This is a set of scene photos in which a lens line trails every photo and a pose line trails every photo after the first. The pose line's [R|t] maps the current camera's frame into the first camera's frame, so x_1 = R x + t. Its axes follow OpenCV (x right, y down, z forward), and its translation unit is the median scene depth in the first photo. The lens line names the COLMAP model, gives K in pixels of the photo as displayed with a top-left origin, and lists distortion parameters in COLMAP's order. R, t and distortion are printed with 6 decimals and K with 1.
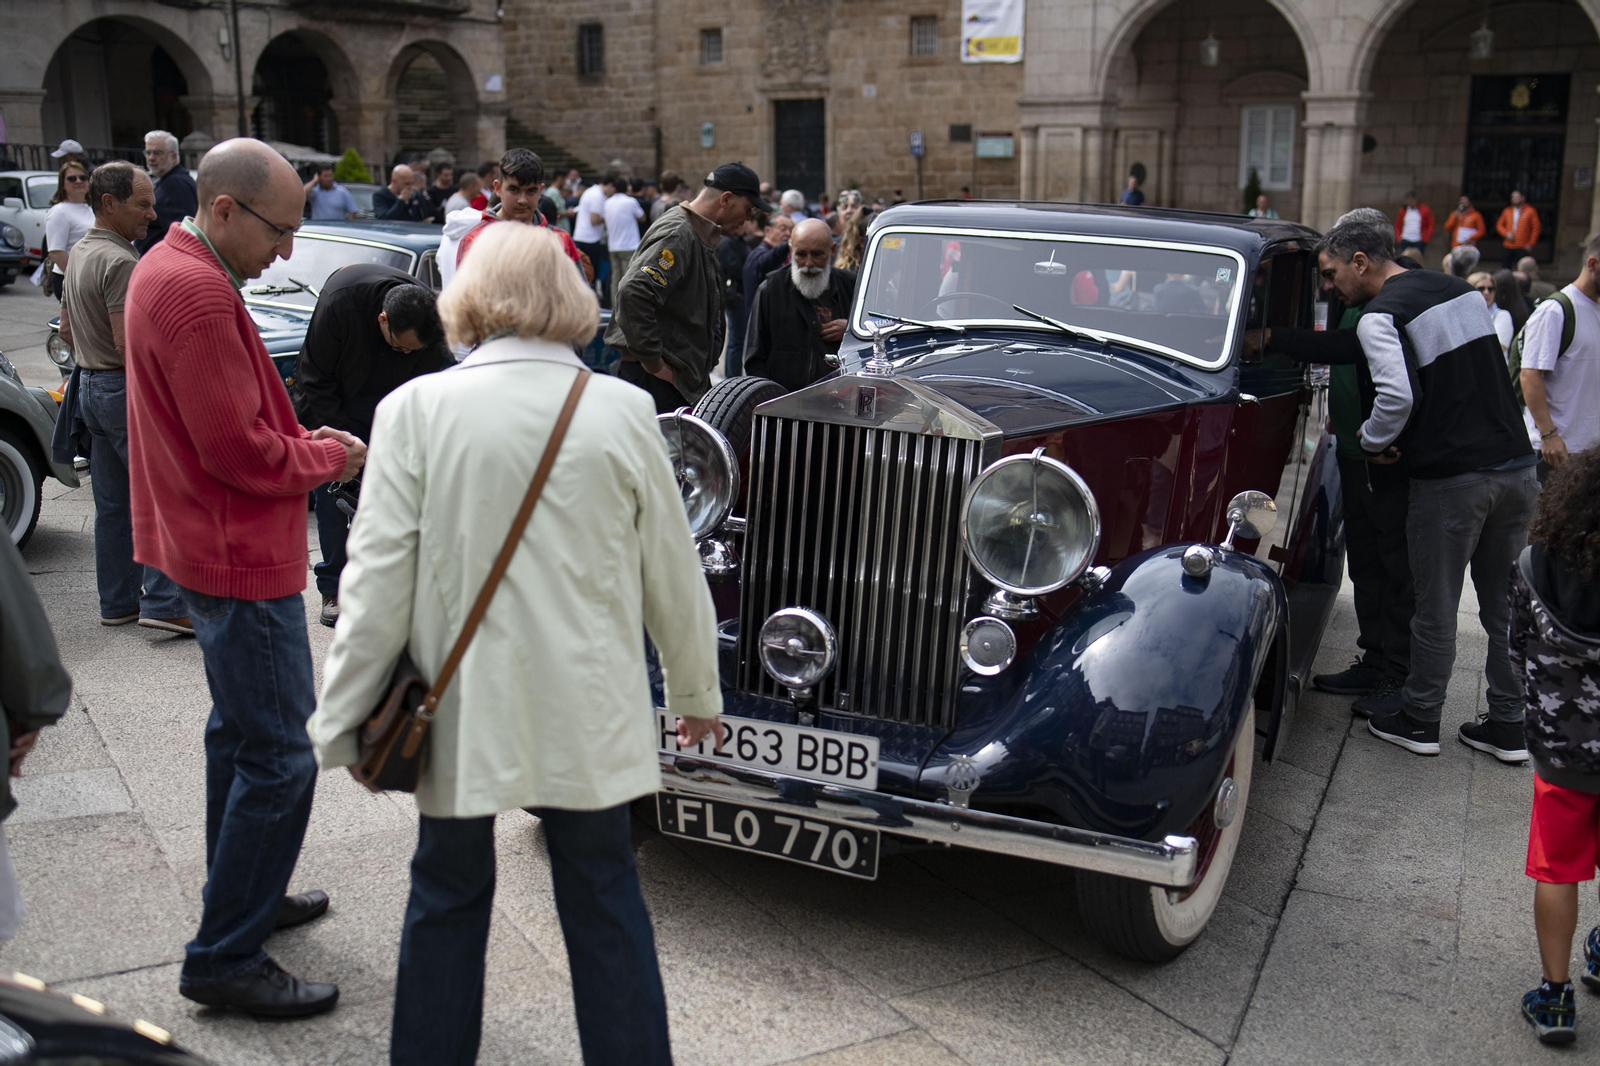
lens RADIAL K [[1644.5, 0, 809.6], [0, 1644.5, 516.4], [0, 0, 1]] dist [-0.014655, 0.000000]
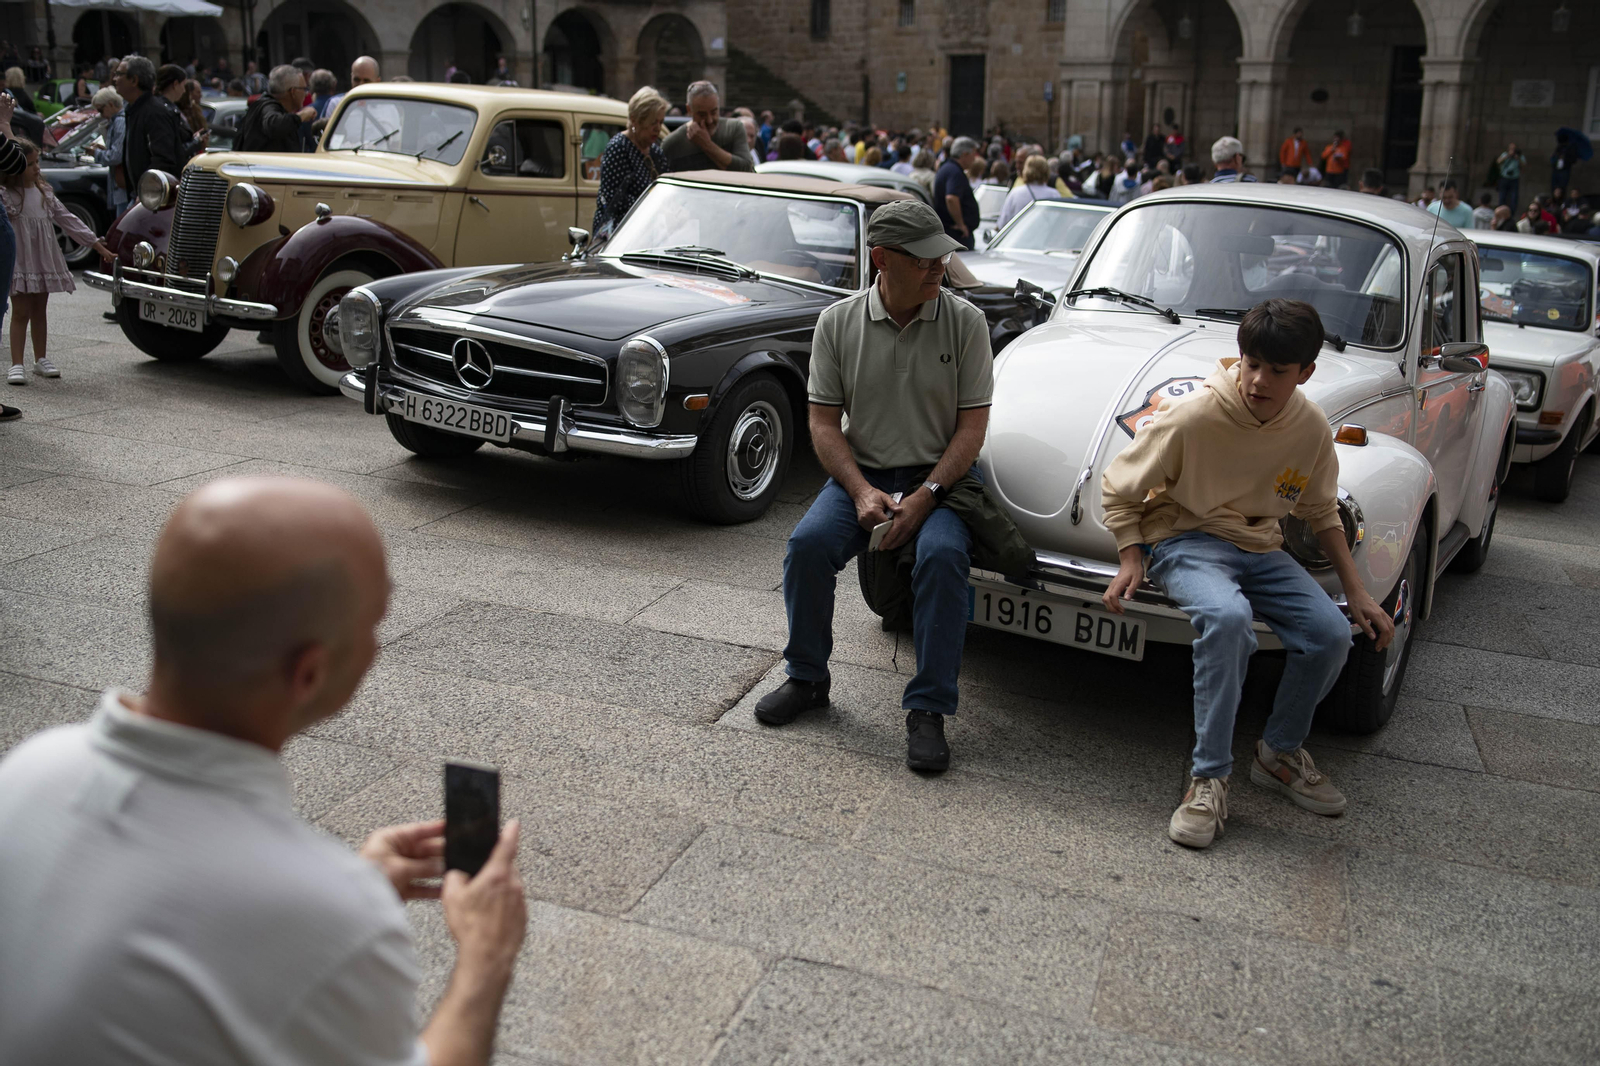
lens RADIAL K [[1644.5, 0, 803.0], [0, 1644.5, 528.1], [0, 0, 1]] dist [-0.014655, 0.000000]
pose [[0.974917, 0.069253, -0.211520, 0.175348], [-0.060725, 0.997068, 0.046561, 0.066980], [0.214124, -0.032549, 0.976264, -0.311582]]
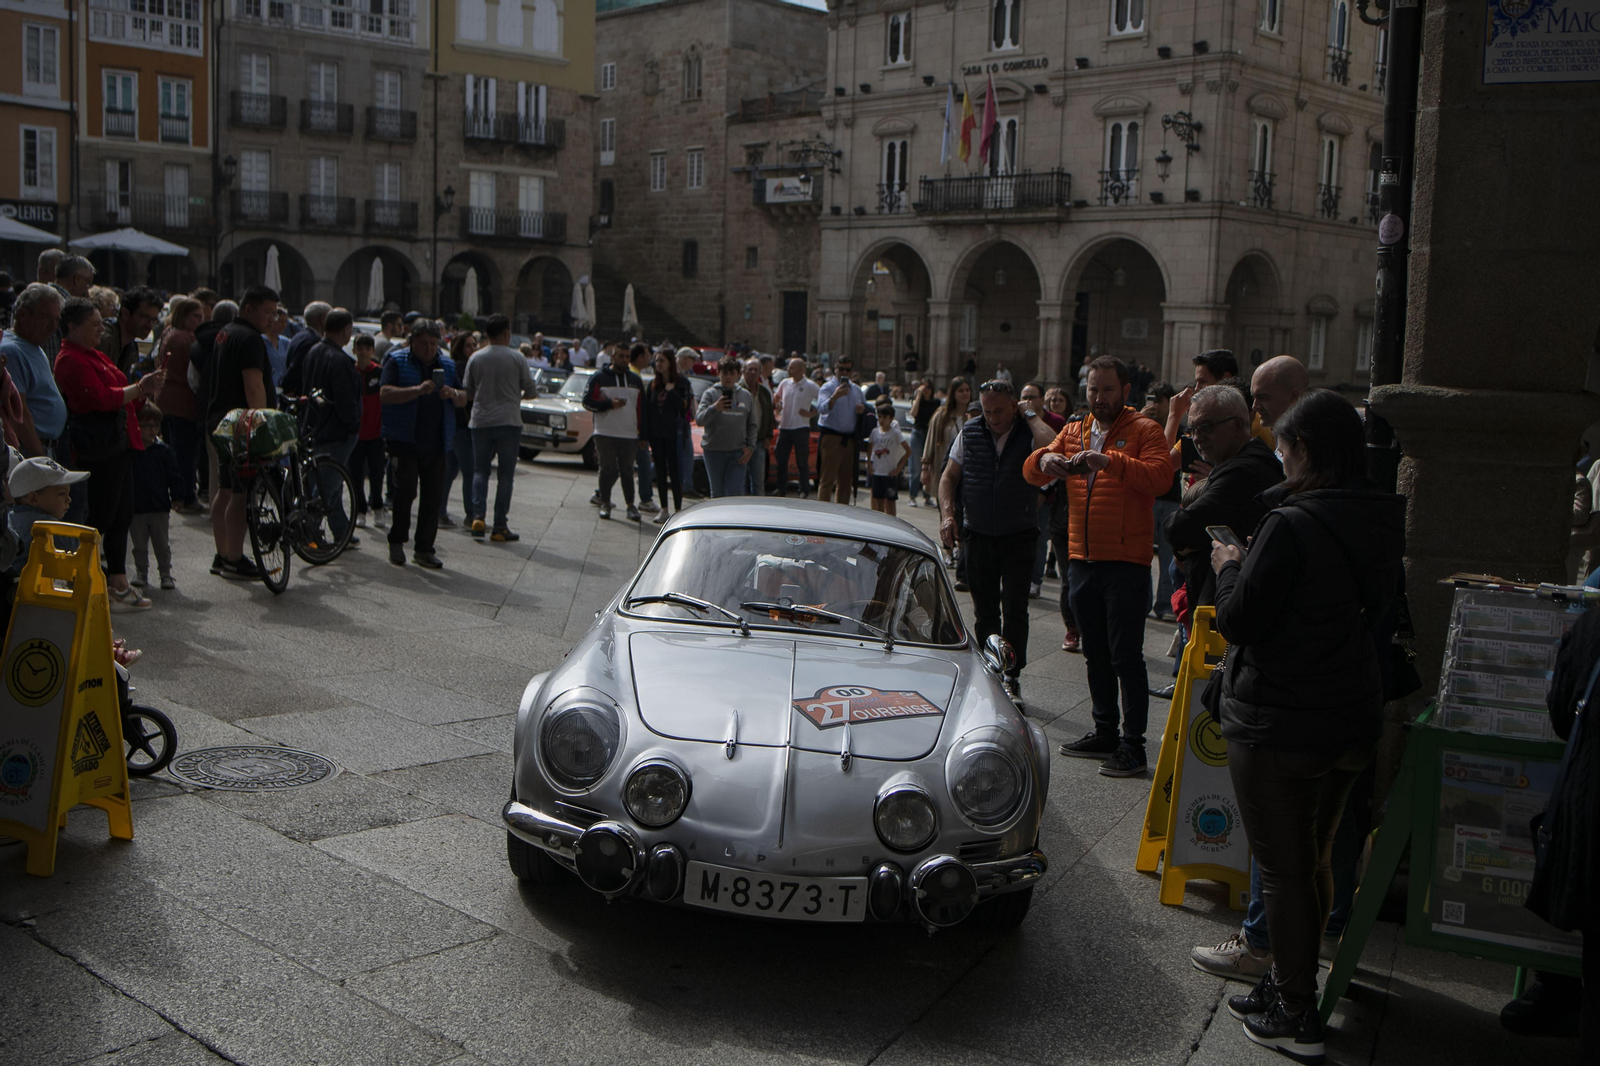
lens RADIAL K [[1644.5, 0, 812.7], [0, 1644.5, 523.9], [0, 0, 1]] dist [-0.014655, 0.000000]
pose [[0.972881, 0.060697, -0.223199, 0.412441], [-0.082435, 0.992579, -0.089397, 0.126534], [0.216116, 0.105372, 0.970665, -0.589626]]
